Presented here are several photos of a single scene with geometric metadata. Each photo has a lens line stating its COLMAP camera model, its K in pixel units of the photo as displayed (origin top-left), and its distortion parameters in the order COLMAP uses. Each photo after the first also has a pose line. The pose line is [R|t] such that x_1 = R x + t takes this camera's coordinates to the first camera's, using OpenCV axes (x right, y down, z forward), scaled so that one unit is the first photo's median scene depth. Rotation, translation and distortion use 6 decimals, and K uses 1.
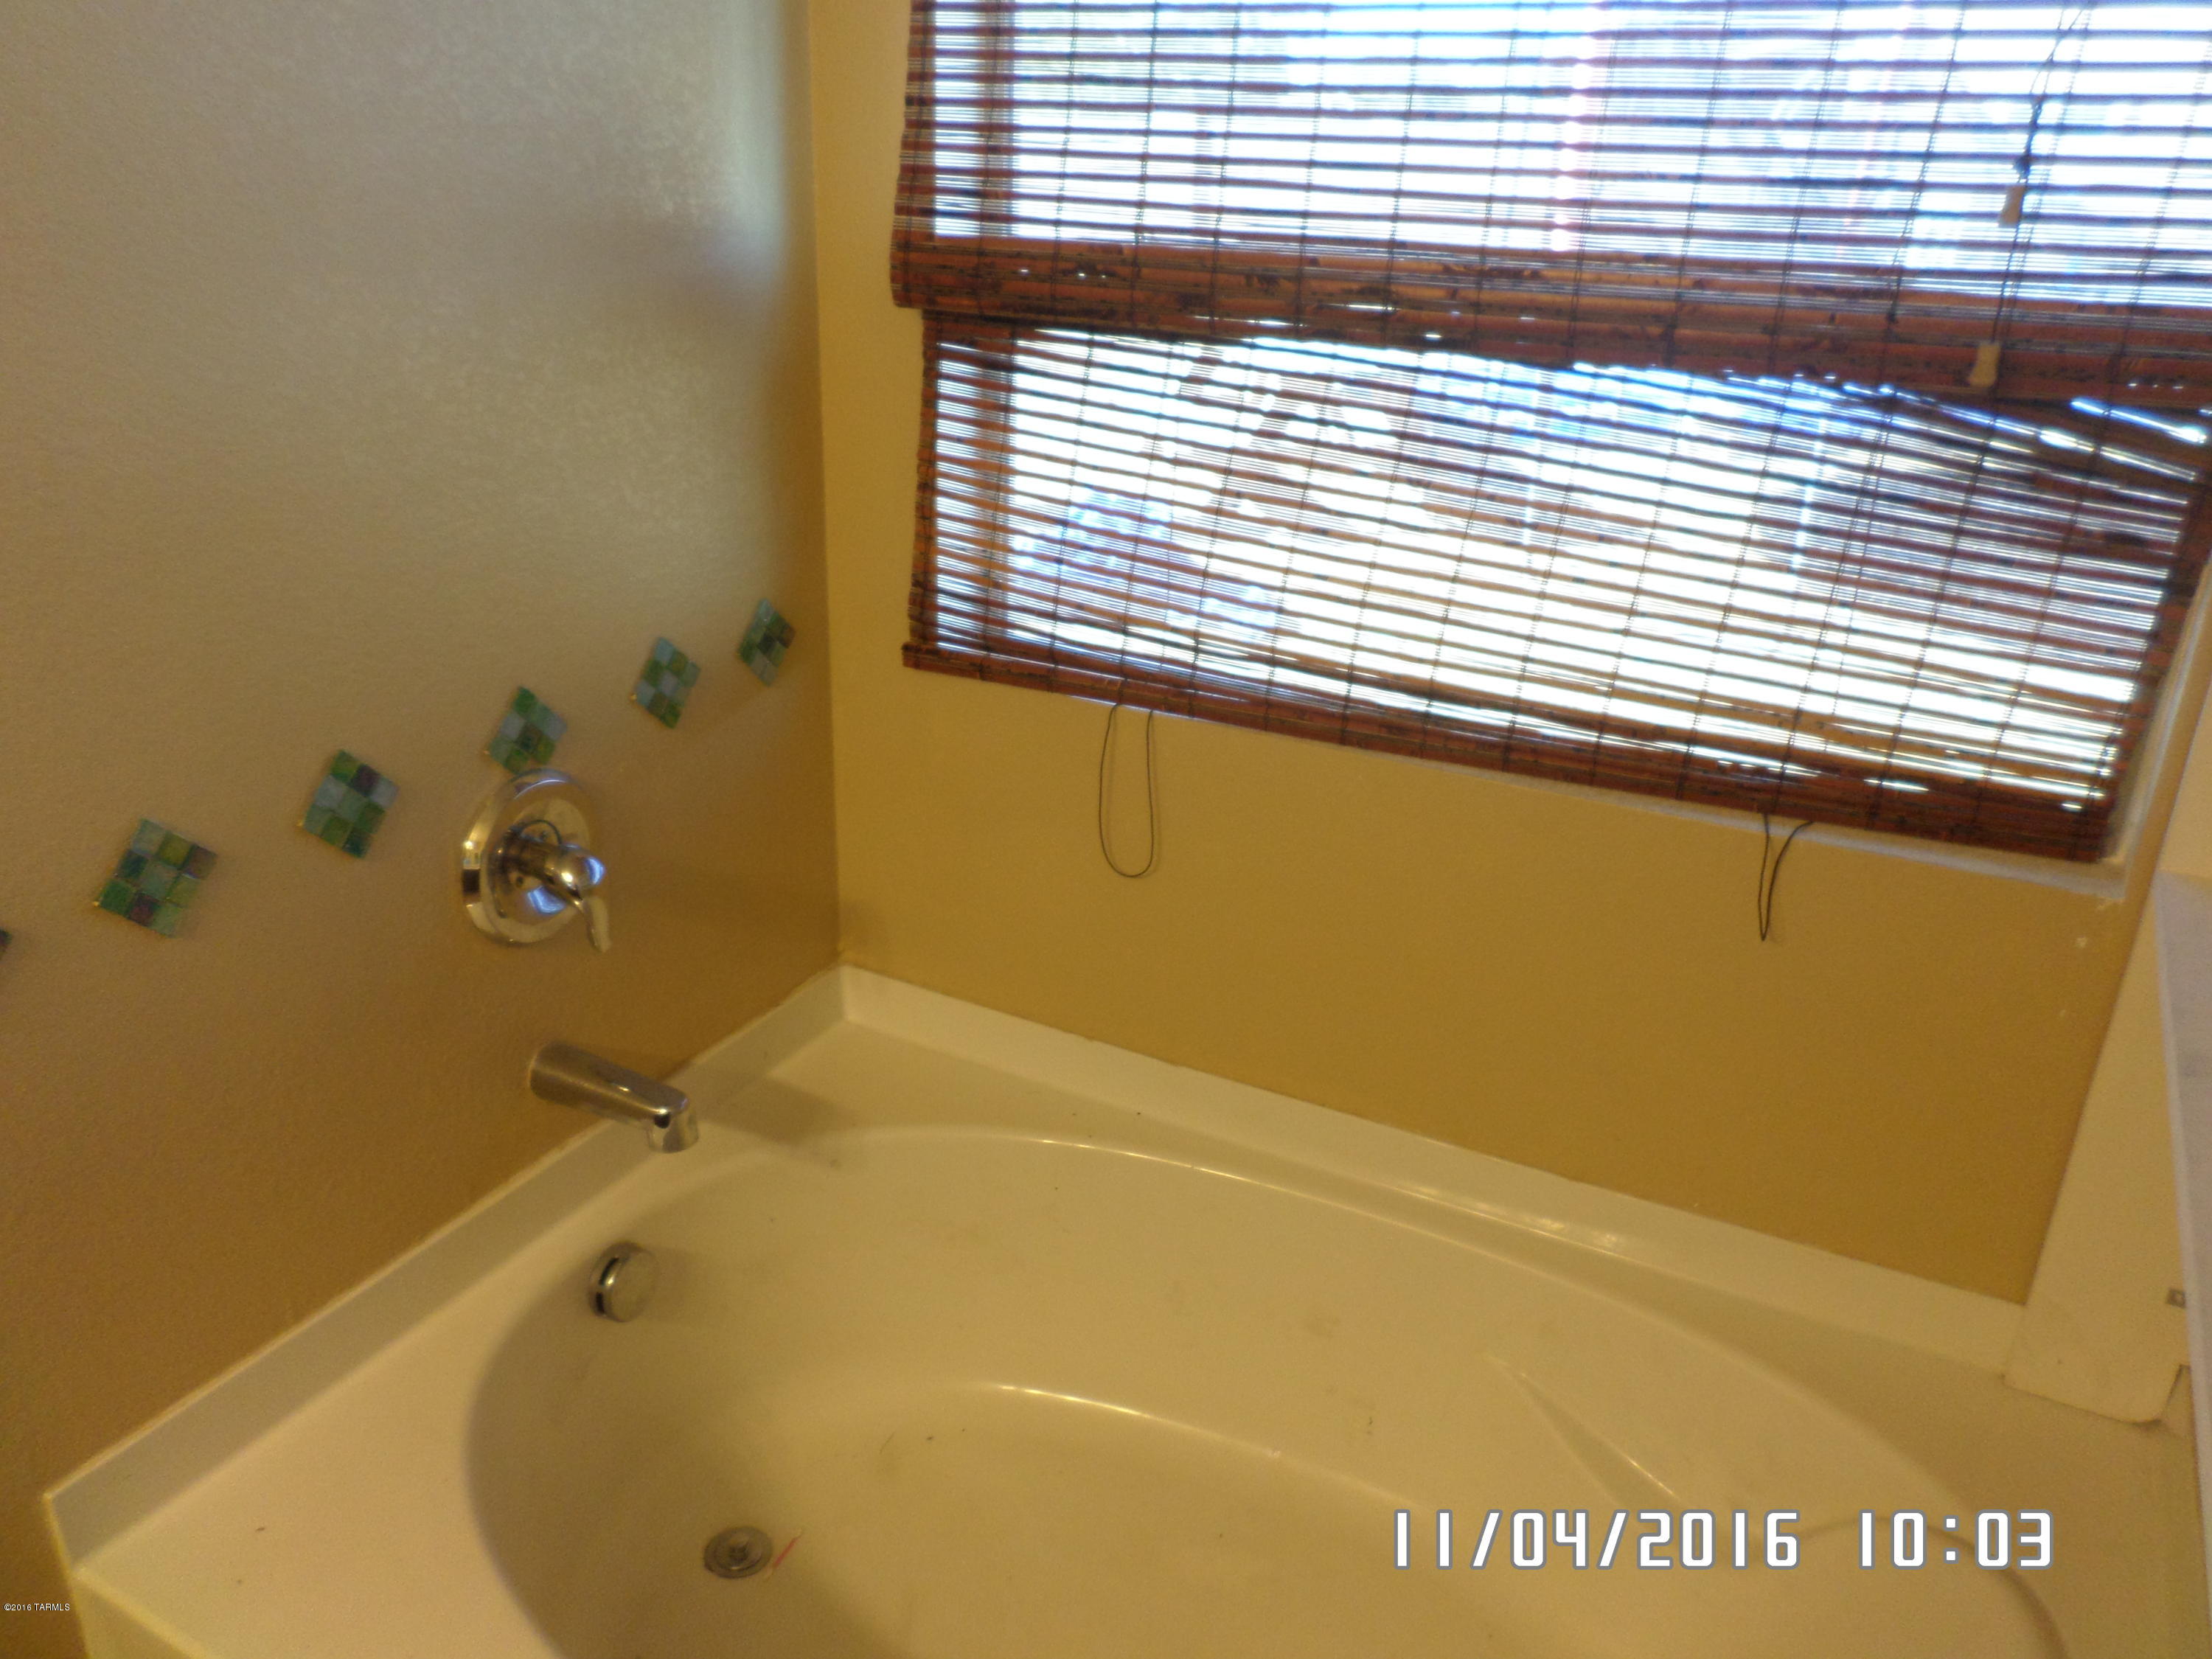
lens RADIAL K [[1679.2, 0, 1106.0], [0, 1679.2, 829.5], [0, 0, 1]] dist [0.010439, 0.011940]
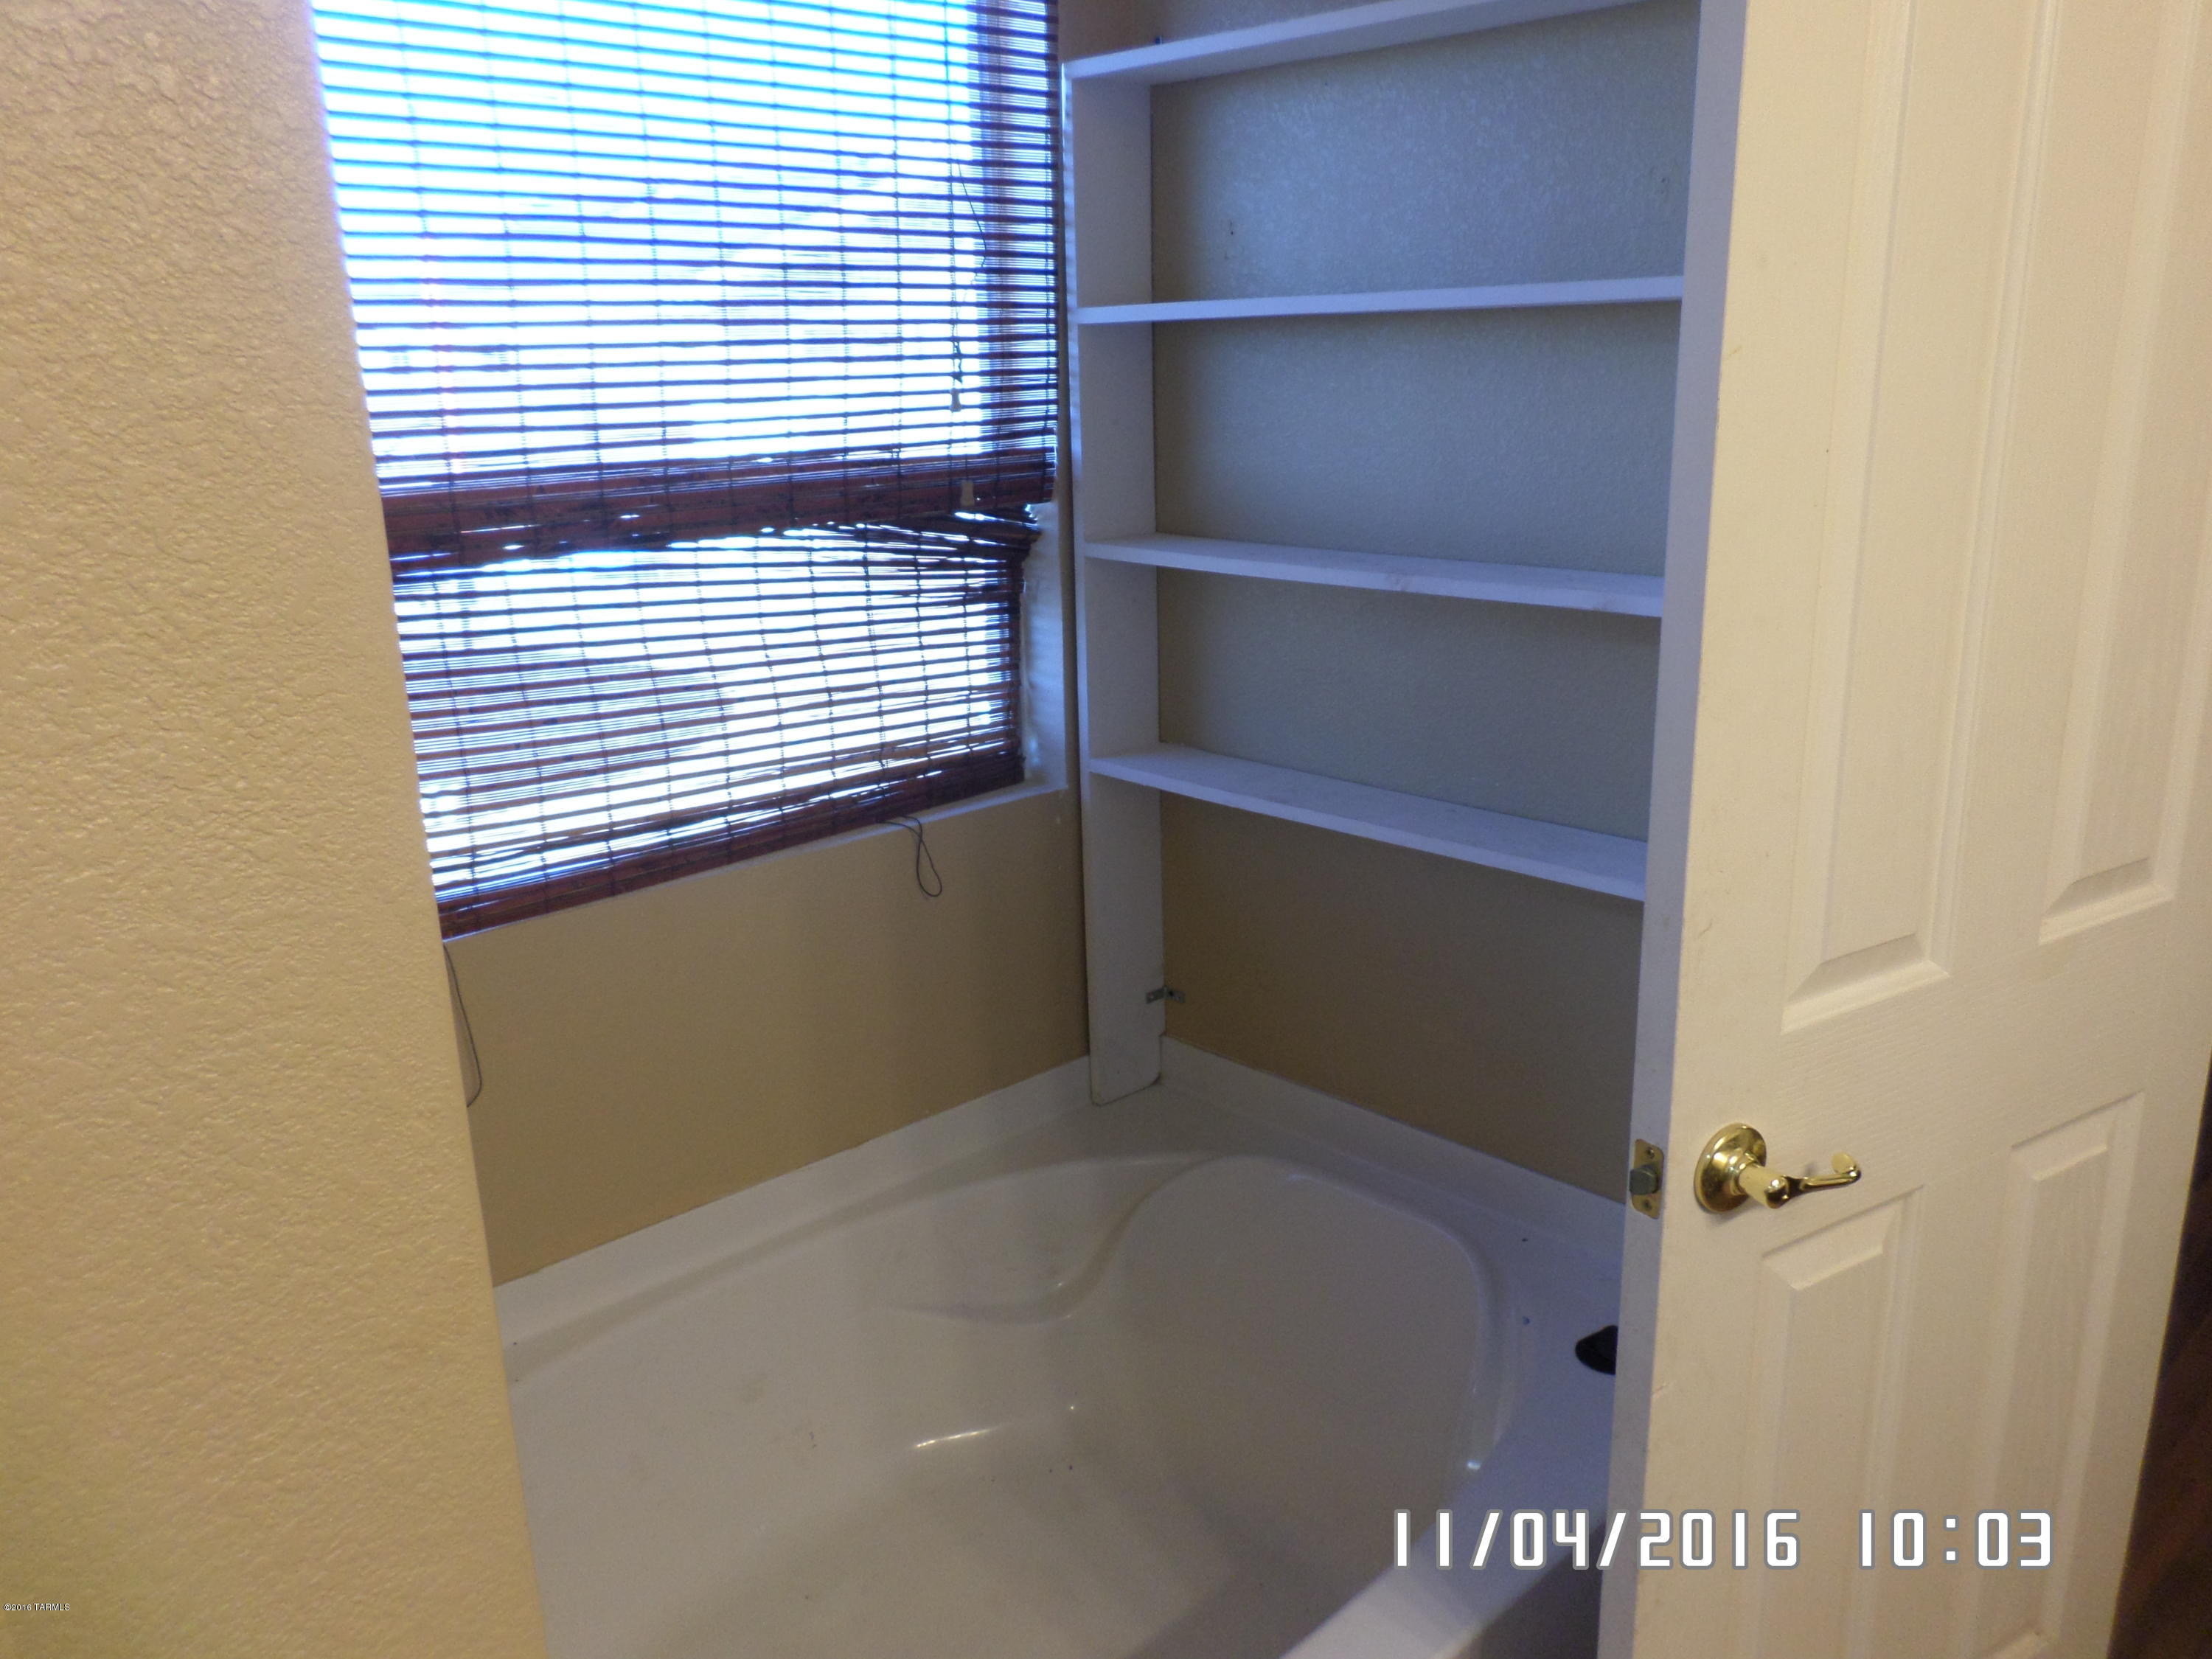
lens RADIAL K [[1679.2, 0, 1106.0], [0, 1679.2, 829.5], [0, 0, 1]] dist [0.010439, 0.011940]
pose [[0.334245, -0.290768, 0.896512, -0.839673], [0.398298, 0.905683, 0.145246, -0.137350], [-0.854189, 0.308531, 0.418533, 0.253278]]
